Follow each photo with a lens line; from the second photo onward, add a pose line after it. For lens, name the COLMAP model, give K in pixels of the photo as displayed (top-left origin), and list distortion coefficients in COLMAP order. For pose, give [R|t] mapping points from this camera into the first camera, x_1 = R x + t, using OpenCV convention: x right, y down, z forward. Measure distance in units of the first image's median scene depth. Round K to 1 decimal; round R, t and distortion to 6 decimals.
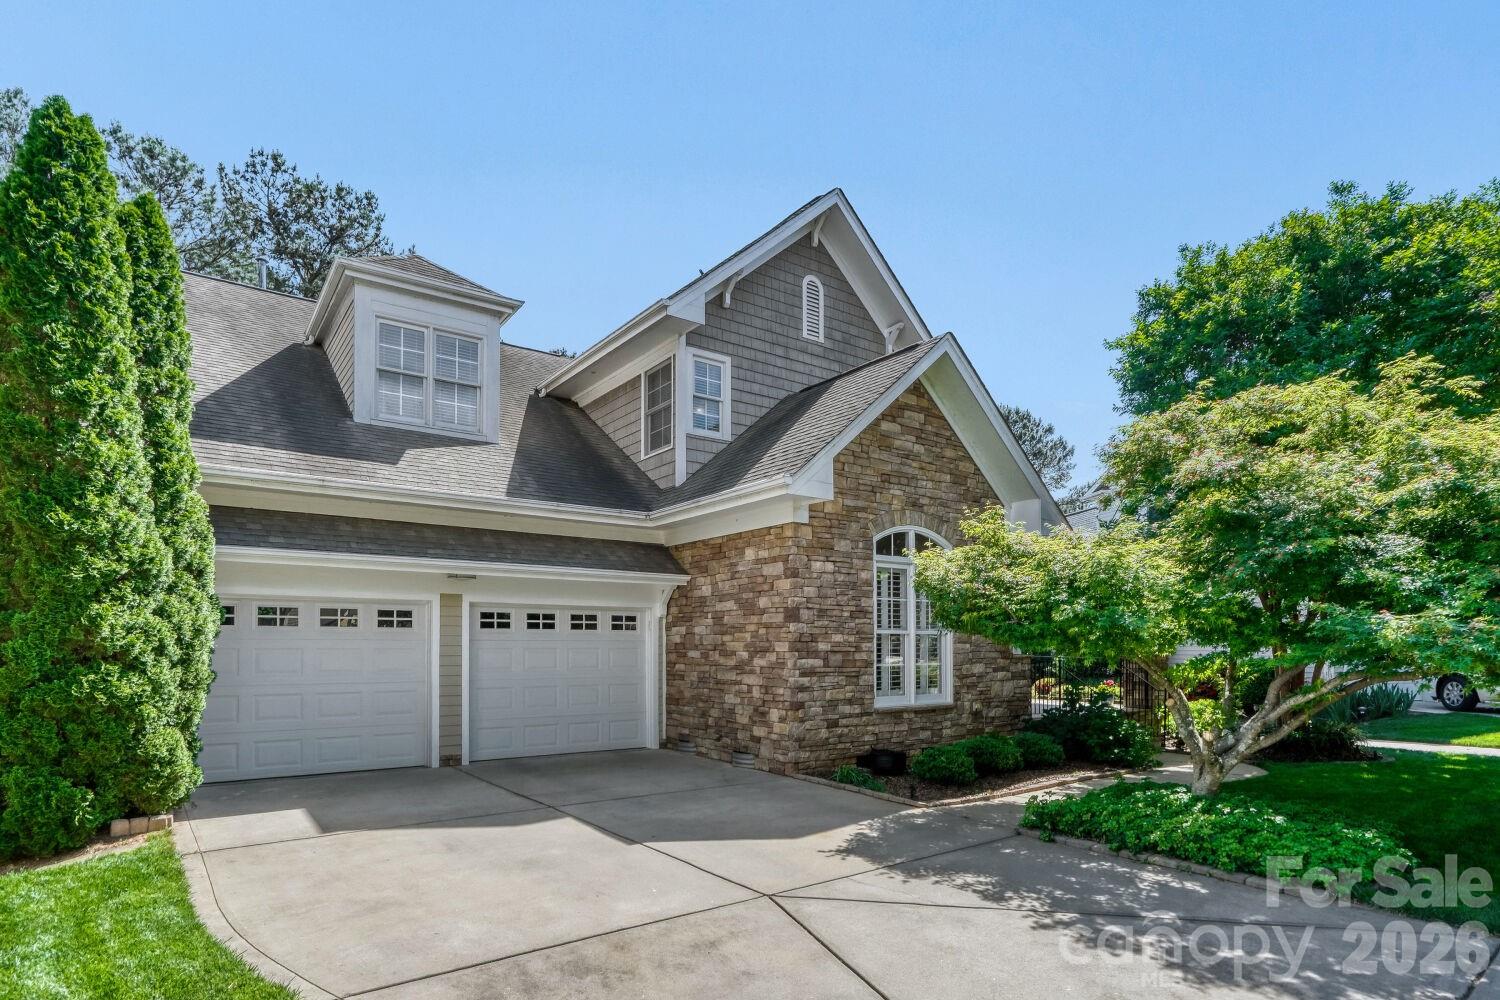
lens RADIAL K [[800.1, 0, 756.2], [0, 800.1, 624.2], [0, 0, 1]] dist [-0.007224, -0.001362]
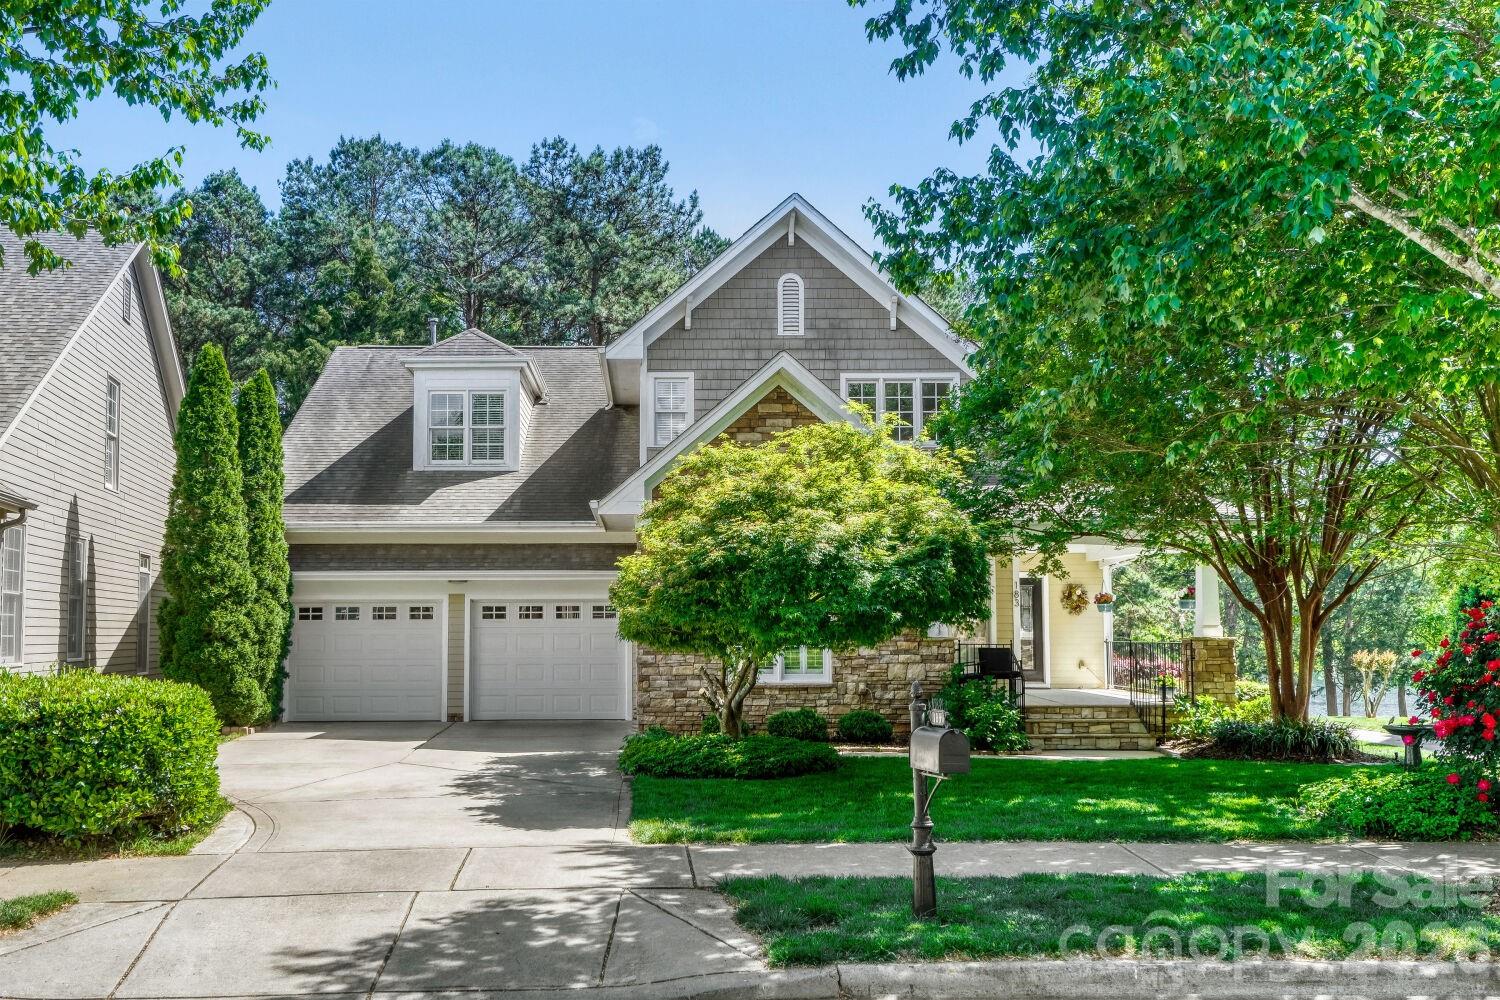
lens RADIAL K [[1351.7, 0, 744.8], [0, 1351.7, 509.4], [0, 0, 1]] dist [0.021259, 0.001097]
pose [[0.826383, -0.058920, -0.560018, 1.344912], [0.020750, 0.997022, -0.074278, -0.000179], [0.562726, 0.049762, 0.825144, -0.641493]]
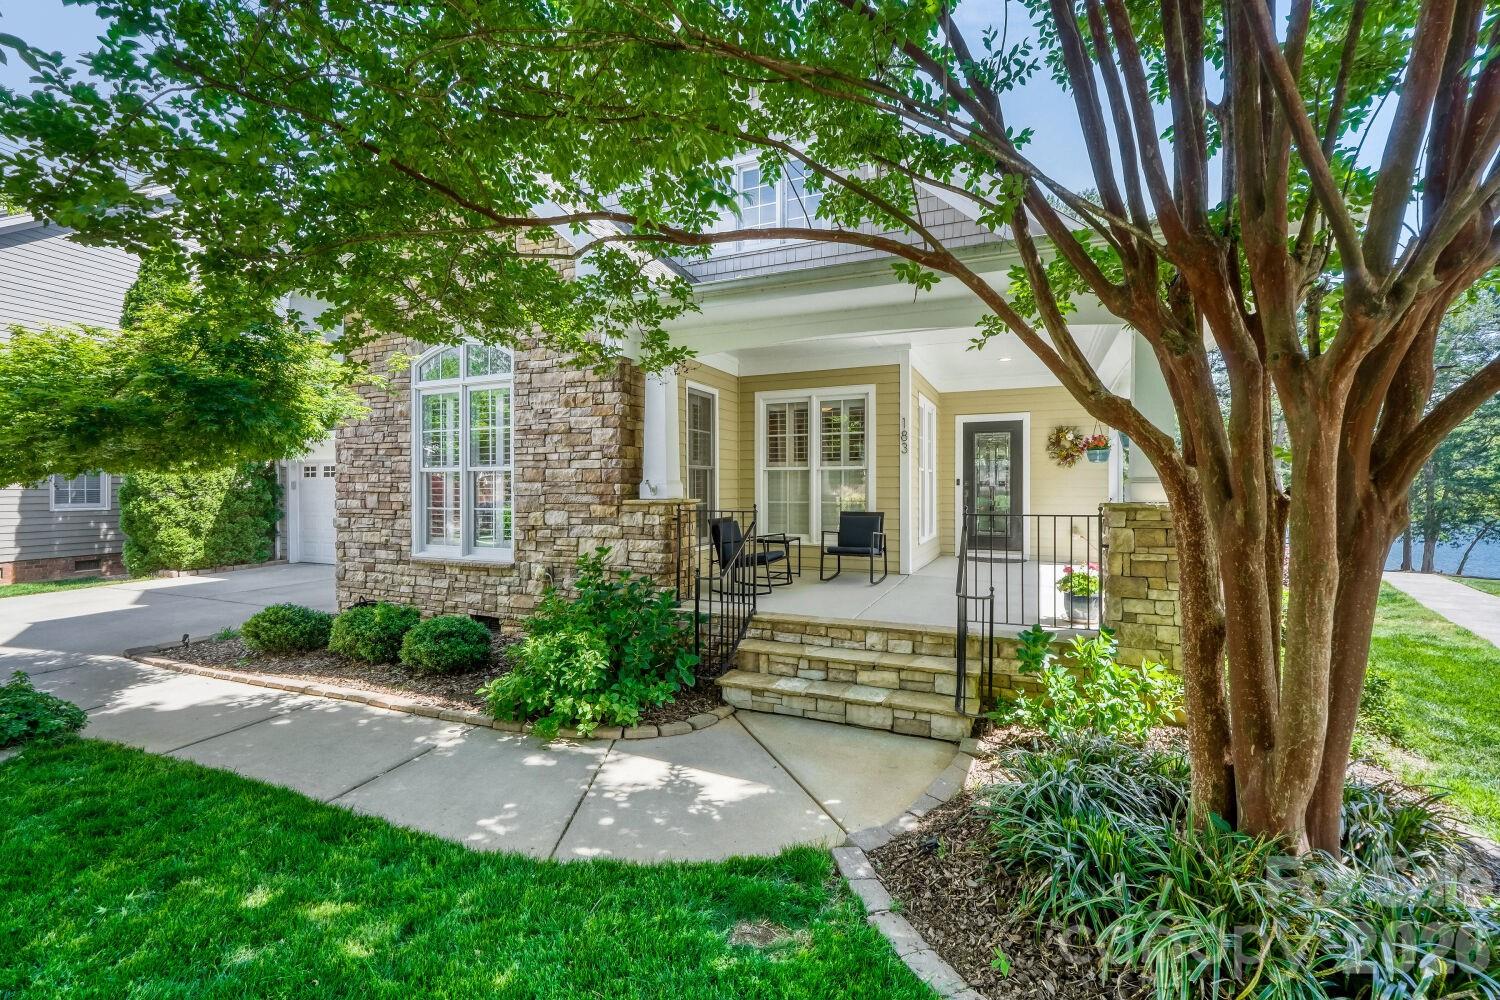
lens RADIAL K [[674.8, 0, 759.3], [0, 674.8, 492.6], [0, 0, 1]] dist [-0.002877, -0.000163]
pose [[0.481042, 0.000350, -0.876697, 1.039552], [0.024500, 0.999604, 0.013842, 0.035335], [0.876355, -0.028138, 0.480843, 1.034871]]
